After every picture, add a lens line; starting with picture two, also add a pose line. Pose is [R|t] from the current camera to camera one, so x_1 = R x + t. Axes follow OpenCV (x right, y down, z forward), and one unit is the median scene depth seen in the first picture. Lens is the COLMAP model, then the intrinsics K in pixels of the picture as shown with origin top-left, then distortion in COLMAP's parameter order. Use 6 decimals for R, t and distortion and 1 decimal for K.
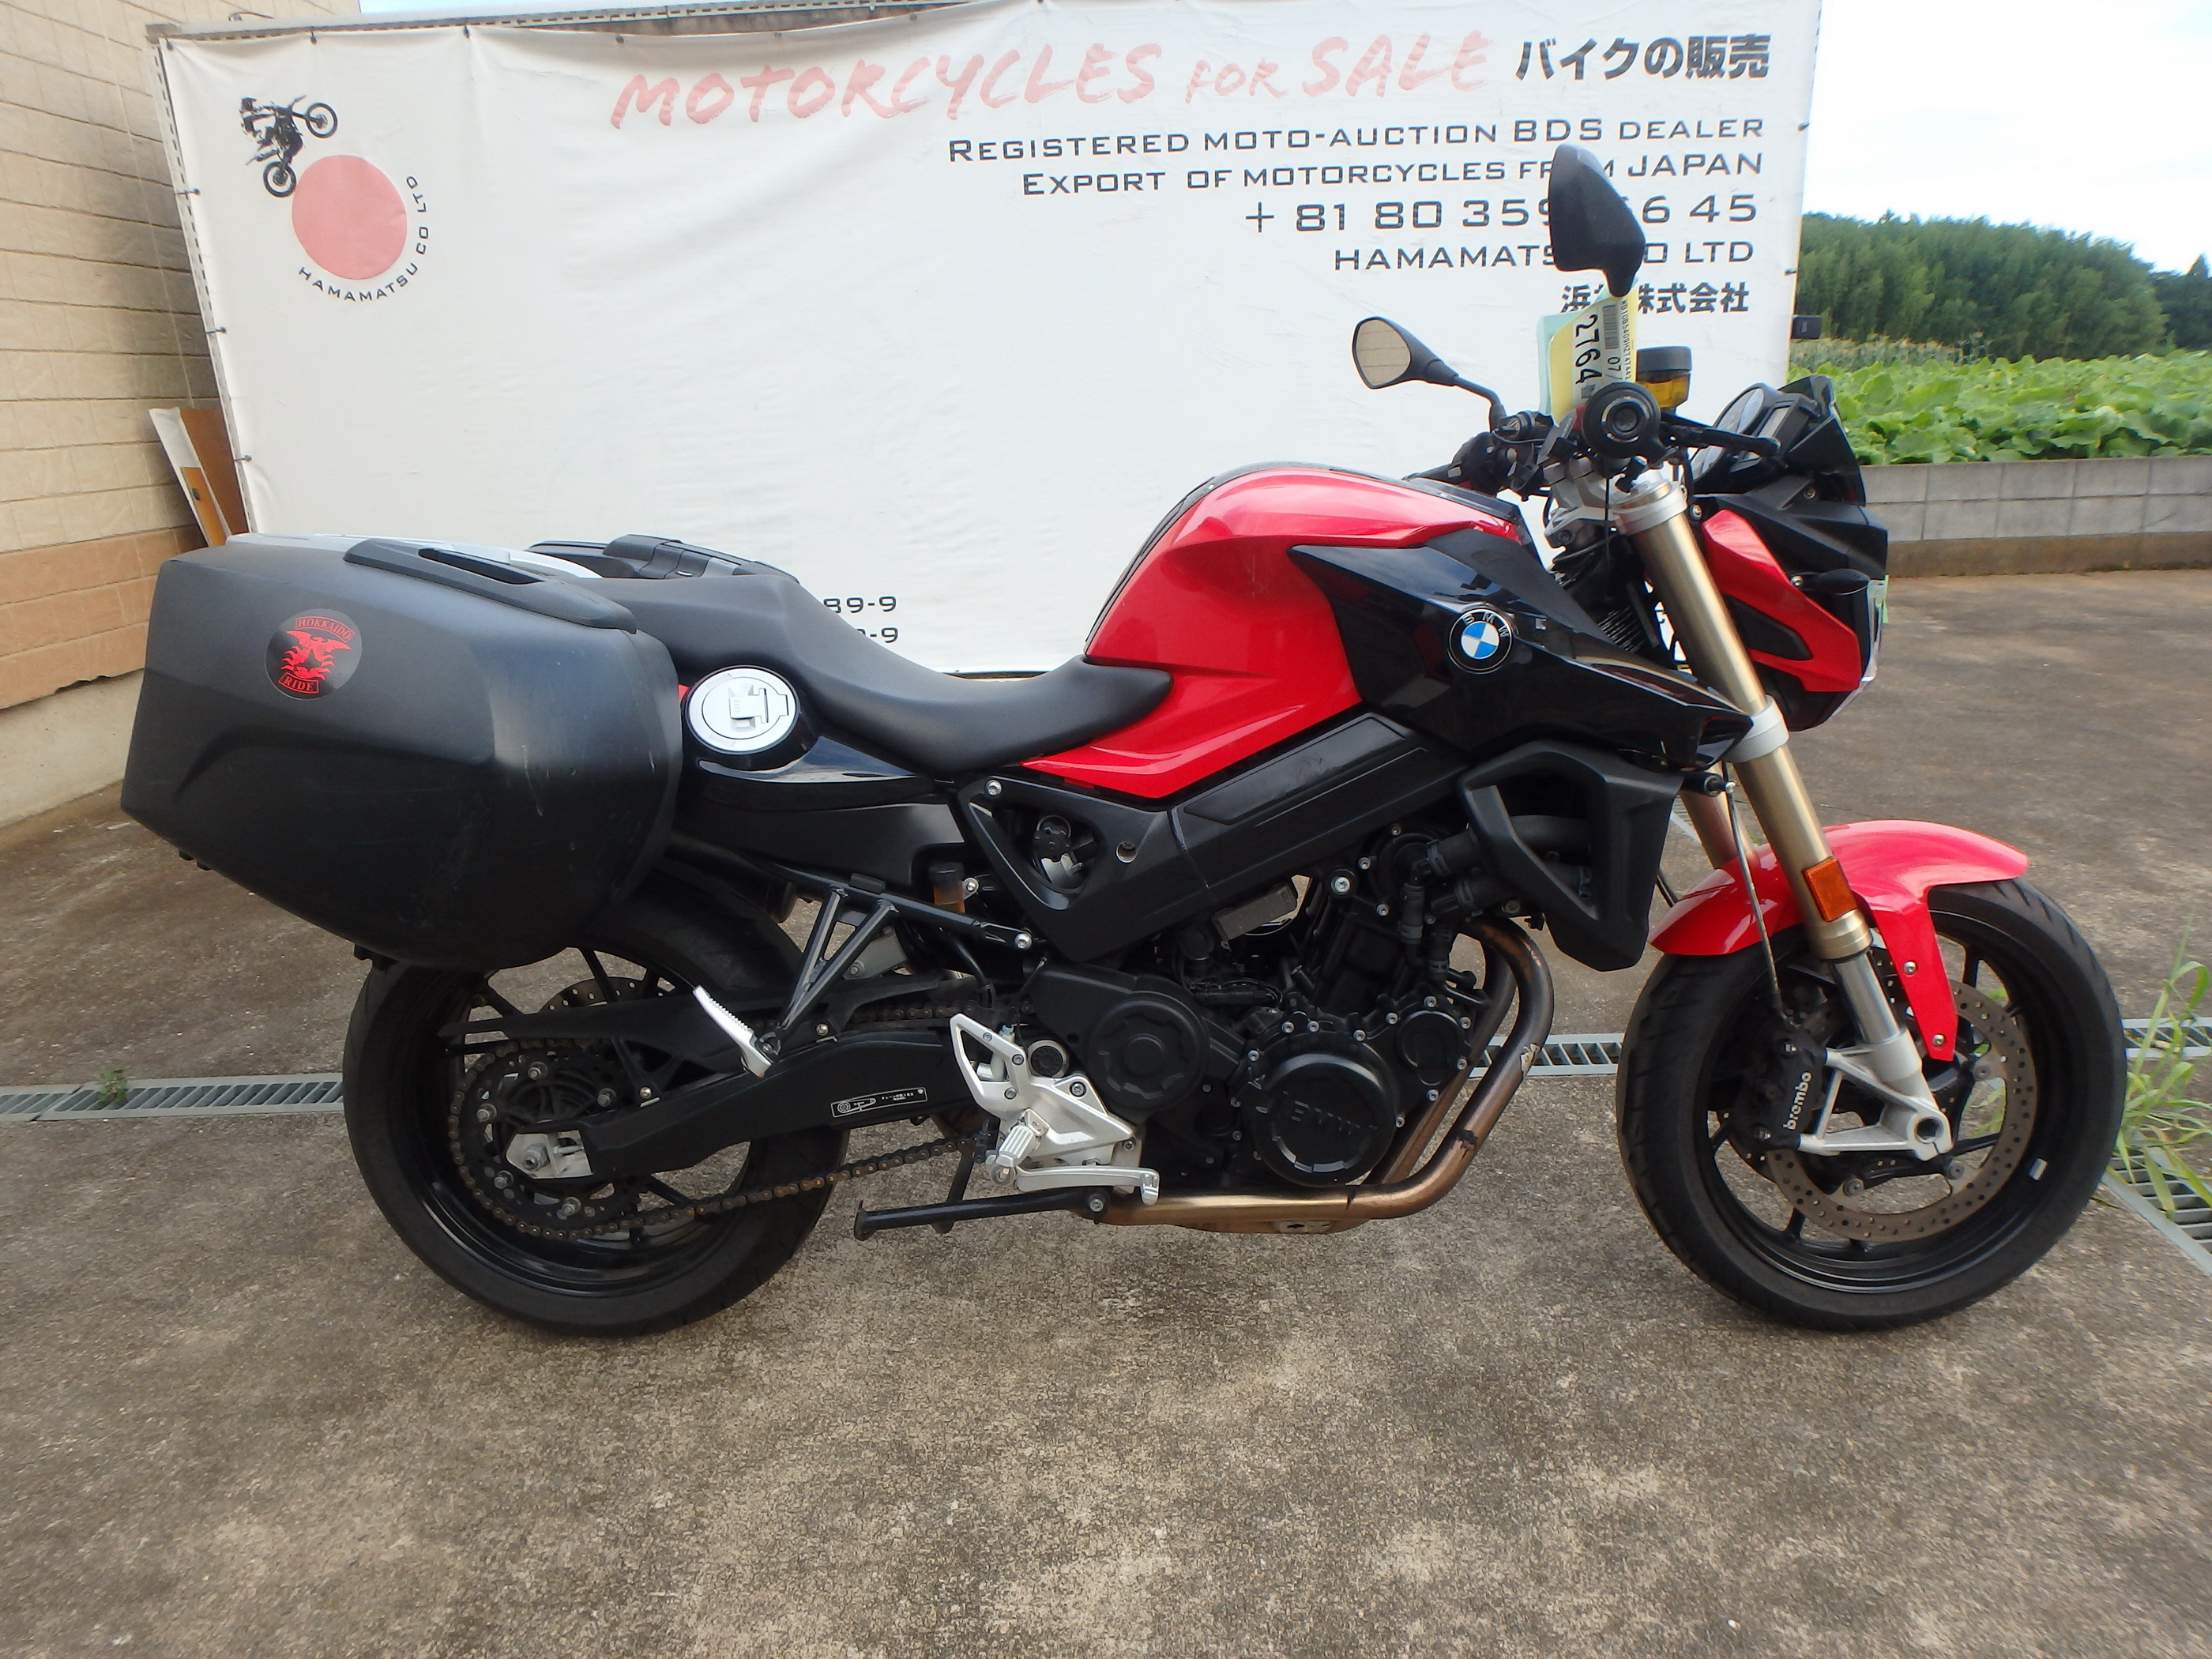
lens RADIAL K [[1372.7, 0, 1087.5], [0, 1372.7, 834.1], [0, 0, 1]] dist [-0.045206, 0.019230]
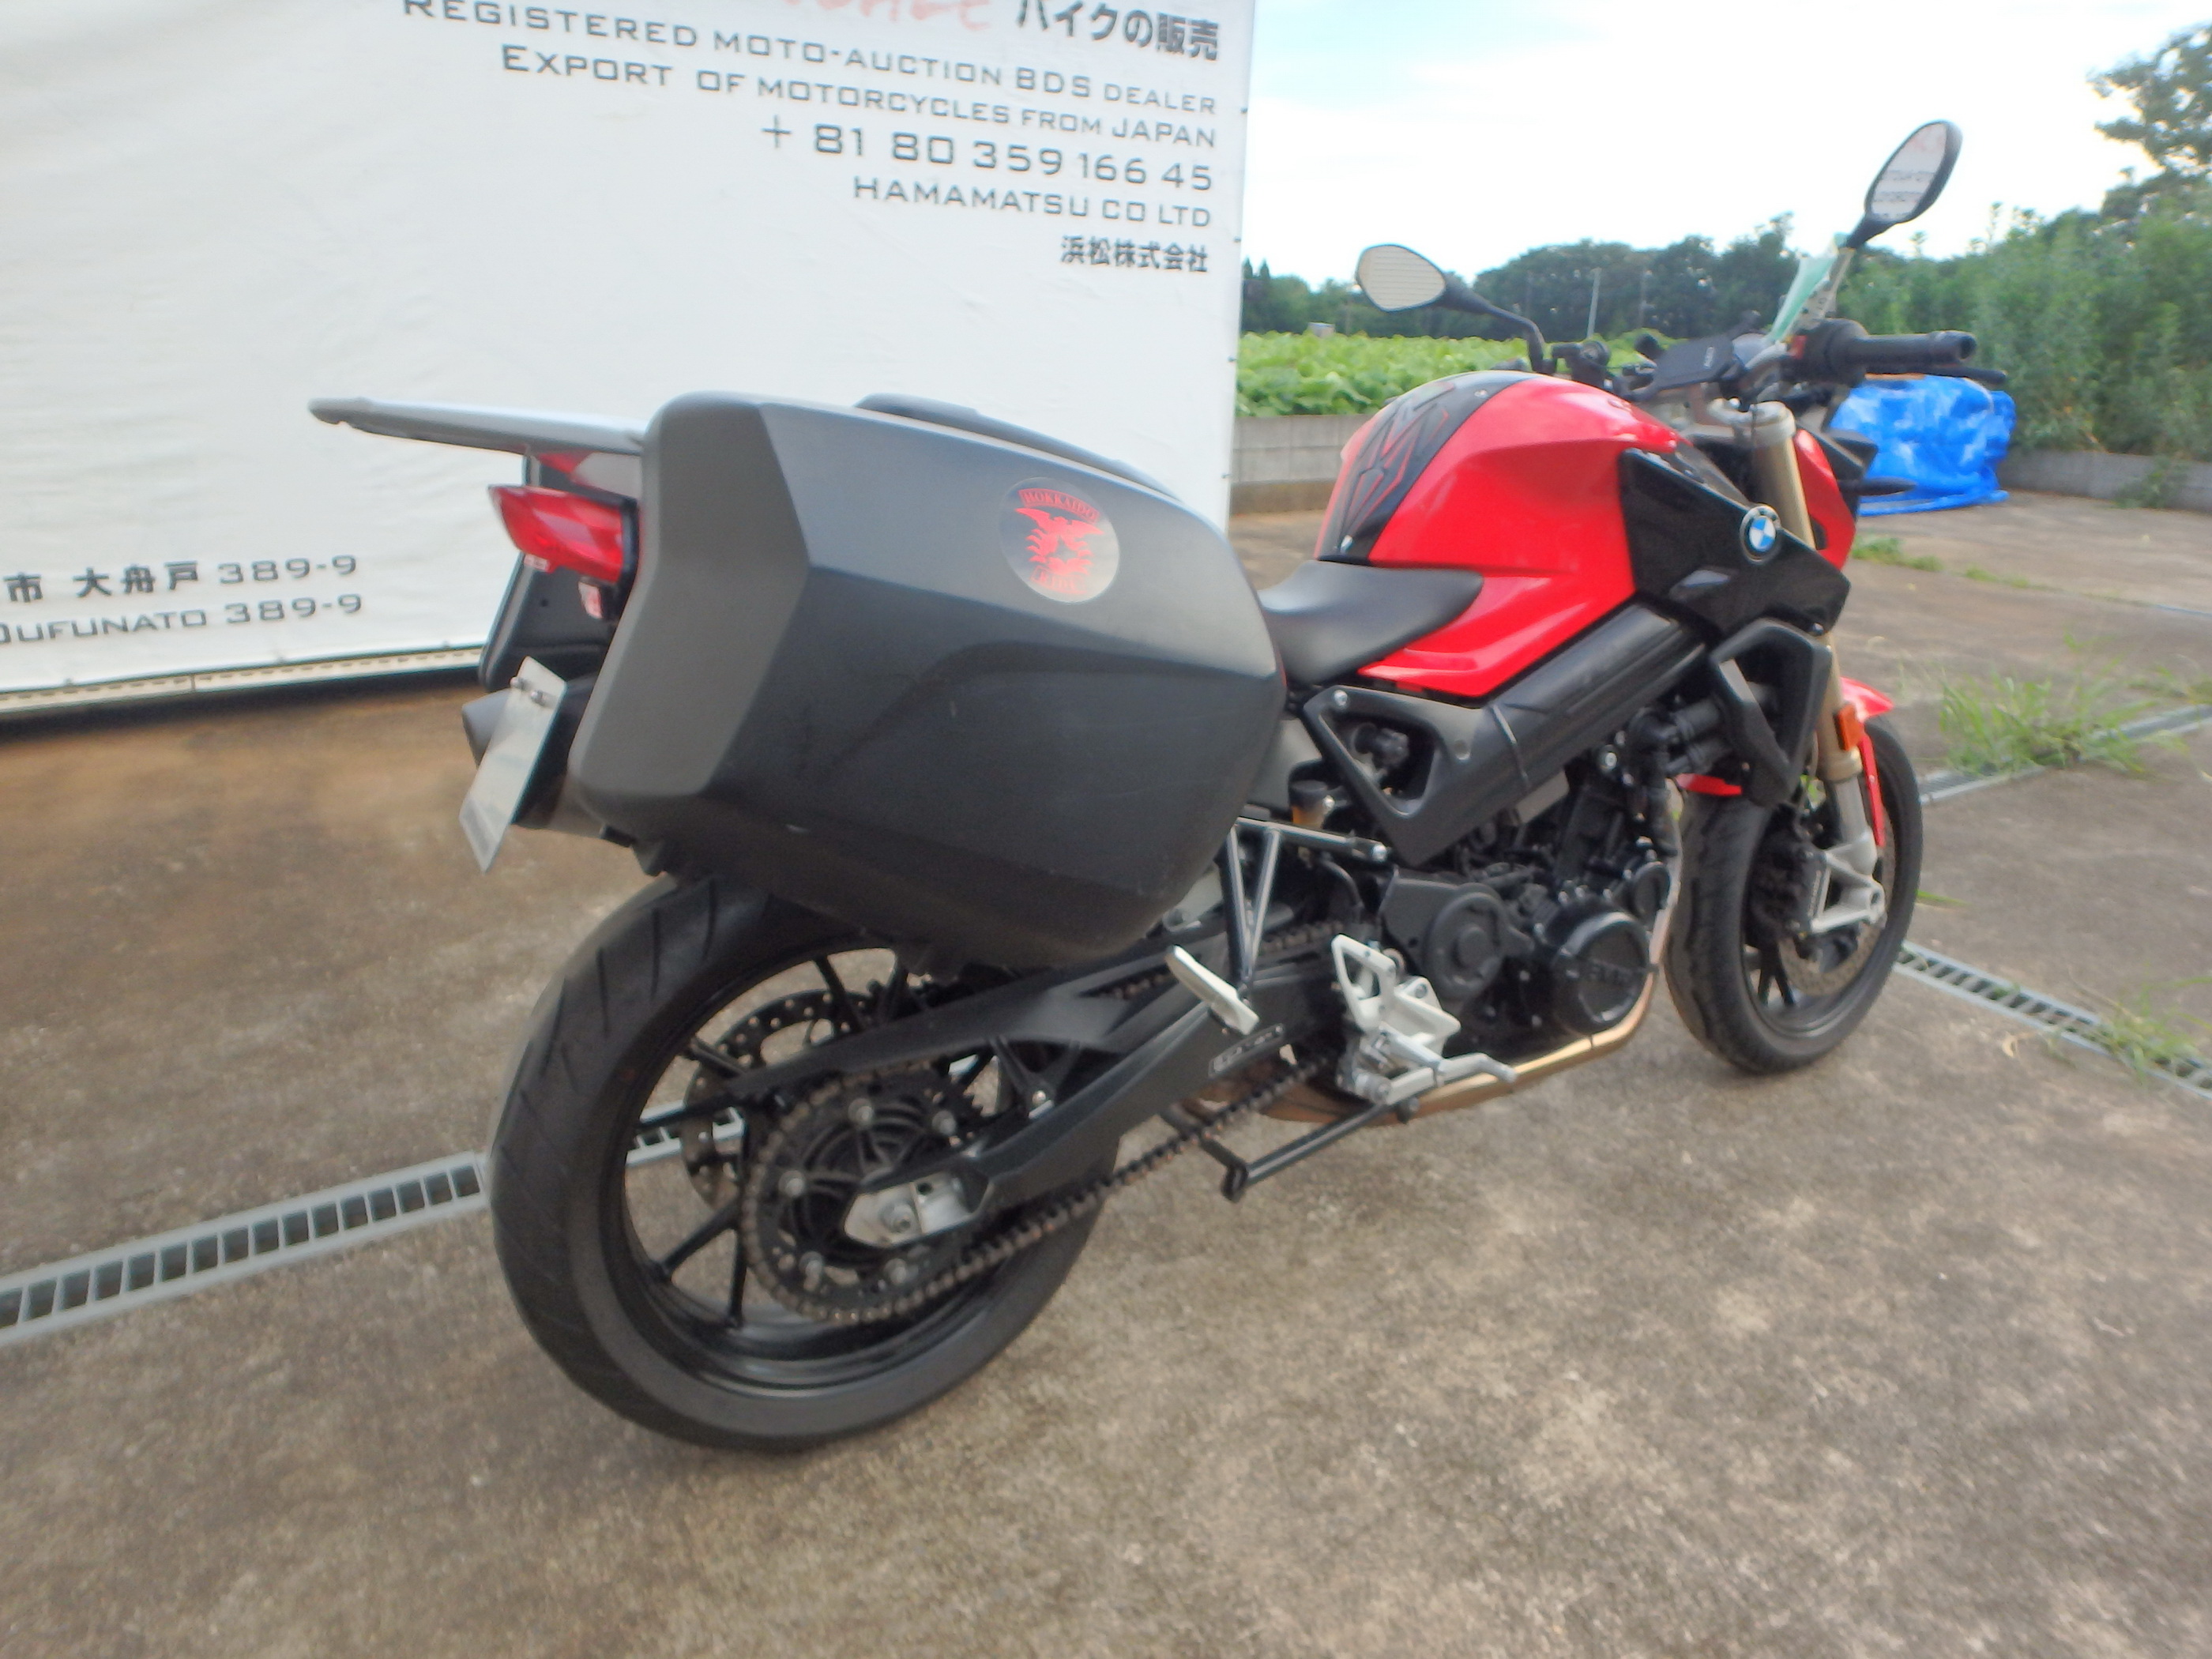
lens RADIAL K [[1387.8, 0, 1106.0], [0, 1387.8, 829.5], [0, 0, 1]] dist [-0.024461, 0.000619]
pose [[0.832890, -0.133740, 0.537037, -0.266865], [0.121370, 0.990880, 0.058529, -0.007505], [-0.539967, 0.016432, 0.841526, 0.094105]]
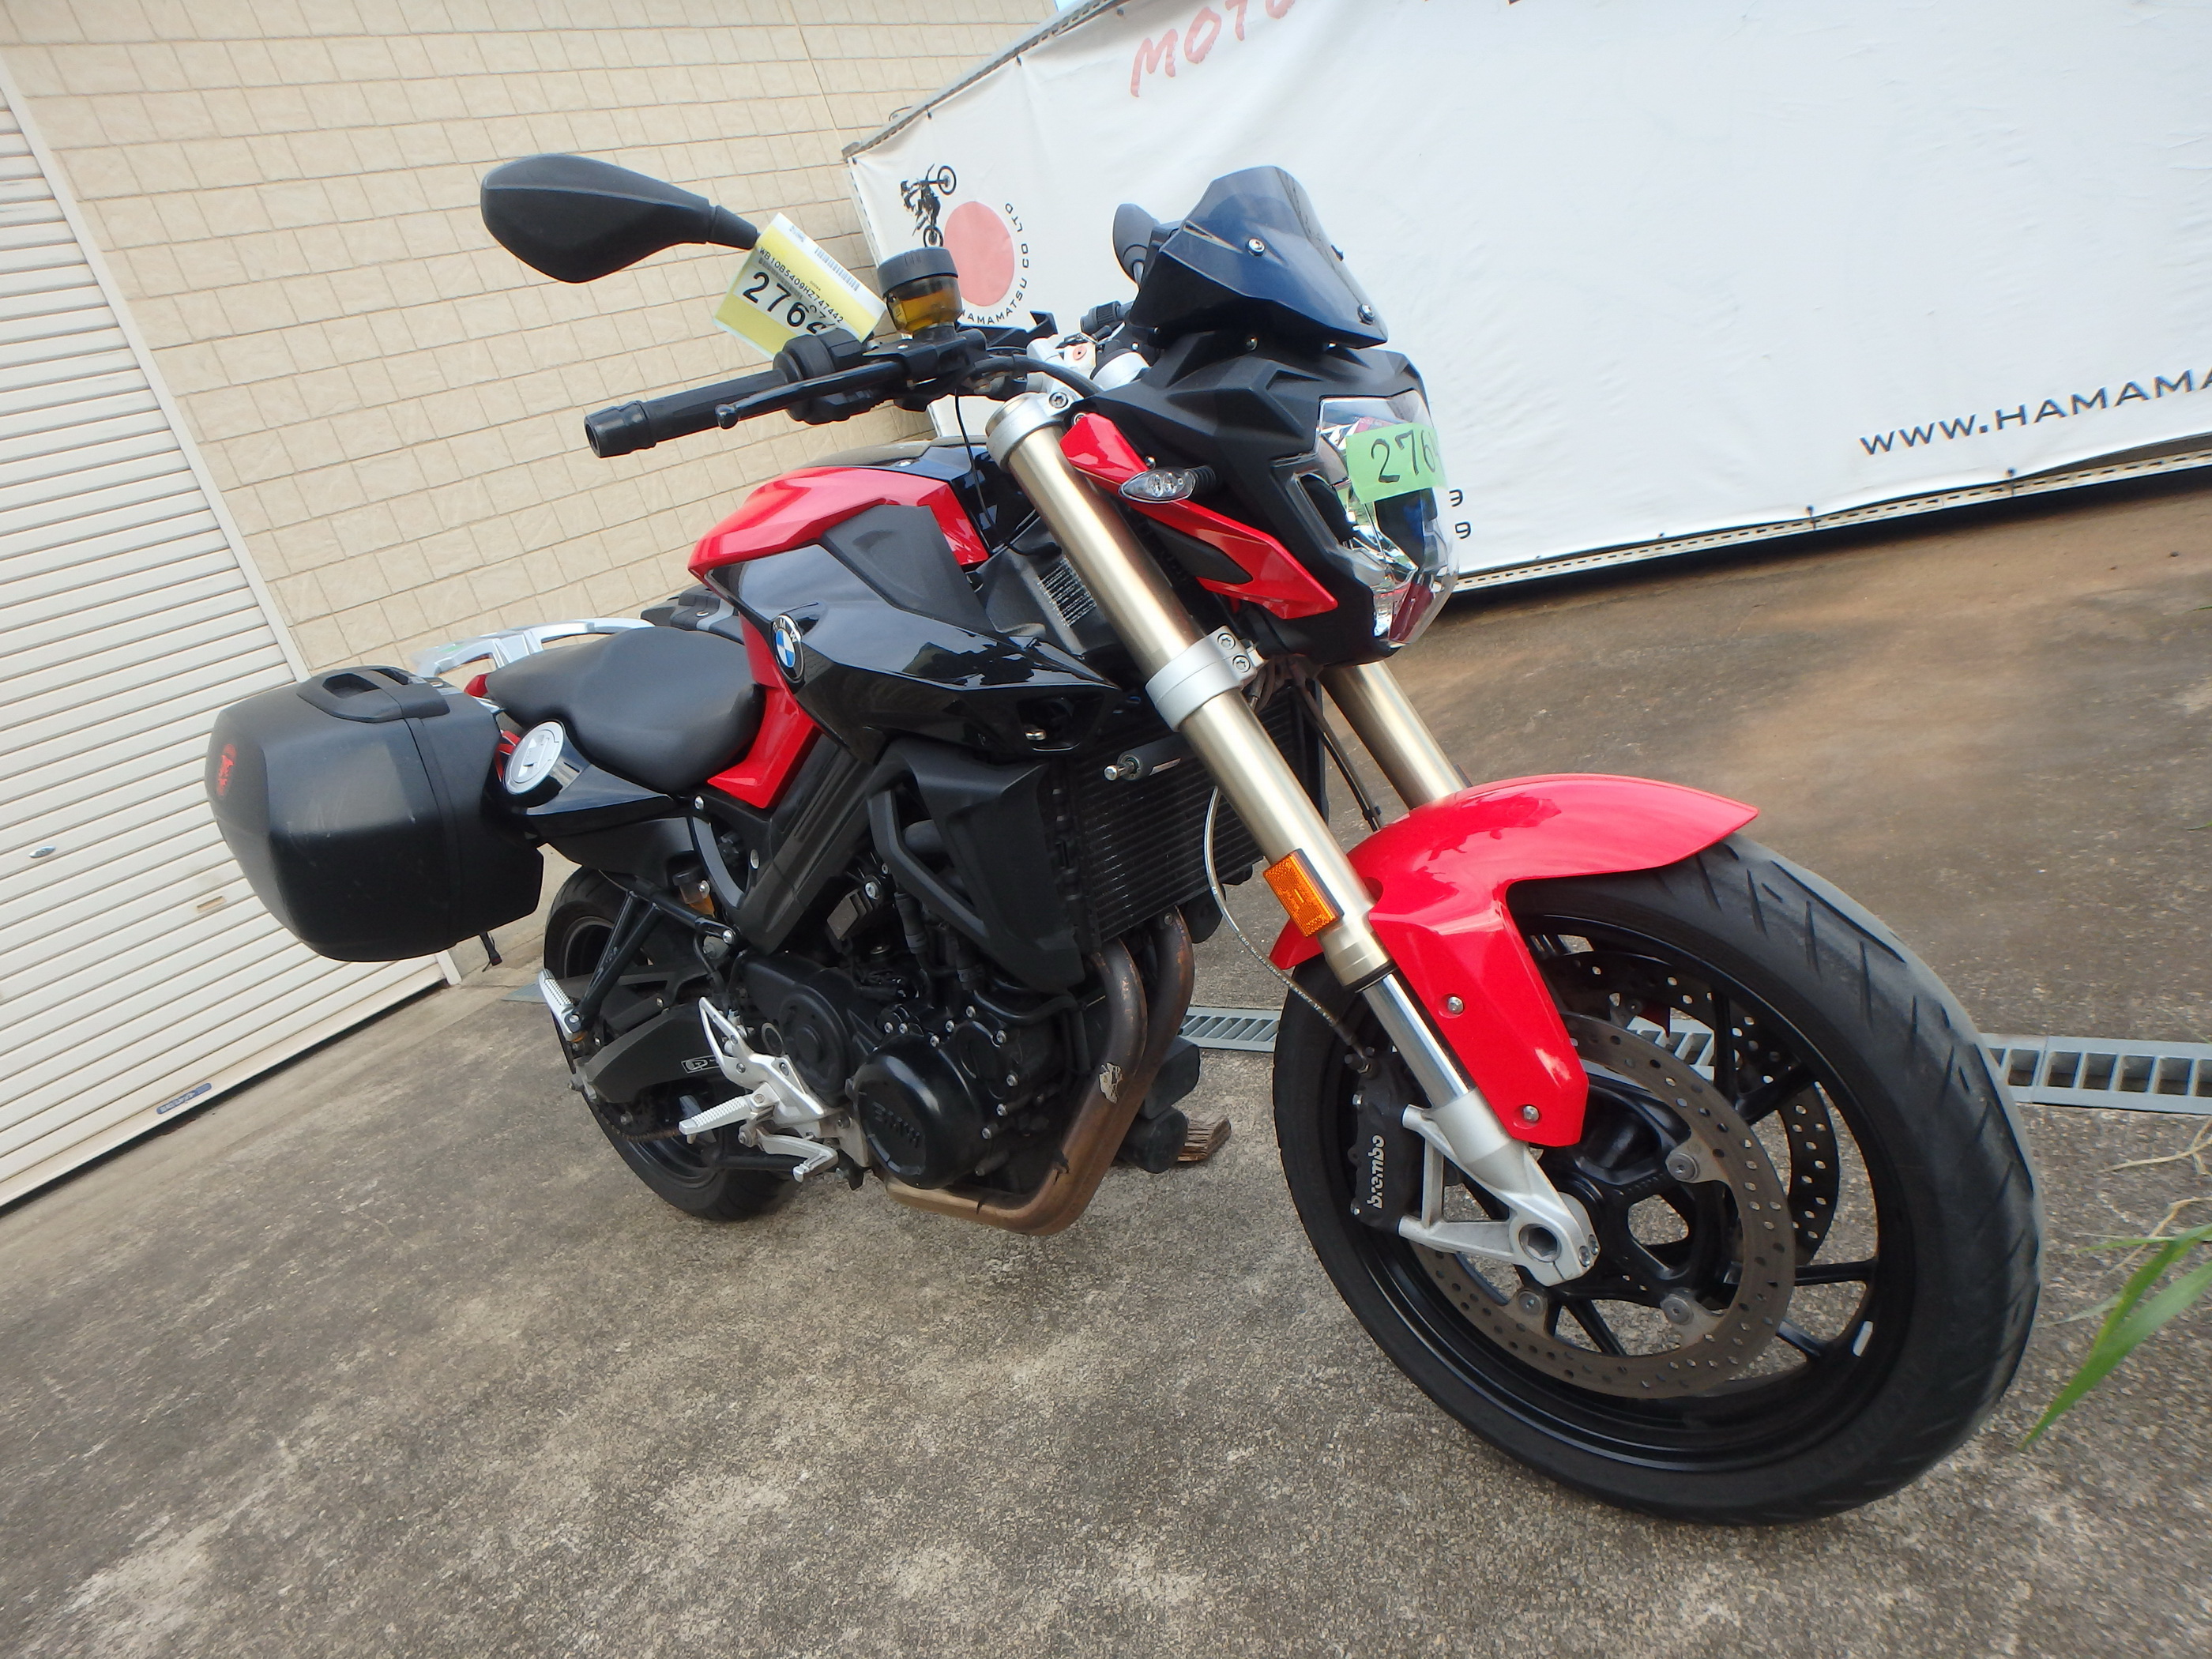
lens RADIAL K [[1387.8, 0, 1106.0], [0, 1387.8, 829.5], [0, 0, 1]] dist [-0.024461, 0.000619]
pose [[0.746044, -0.022845, -0.665505, 0.336497], [0.080047, 0.995241, 0.055570, -0.015638], [0.661068, -0.094729, 0.744322, 0.130795]]
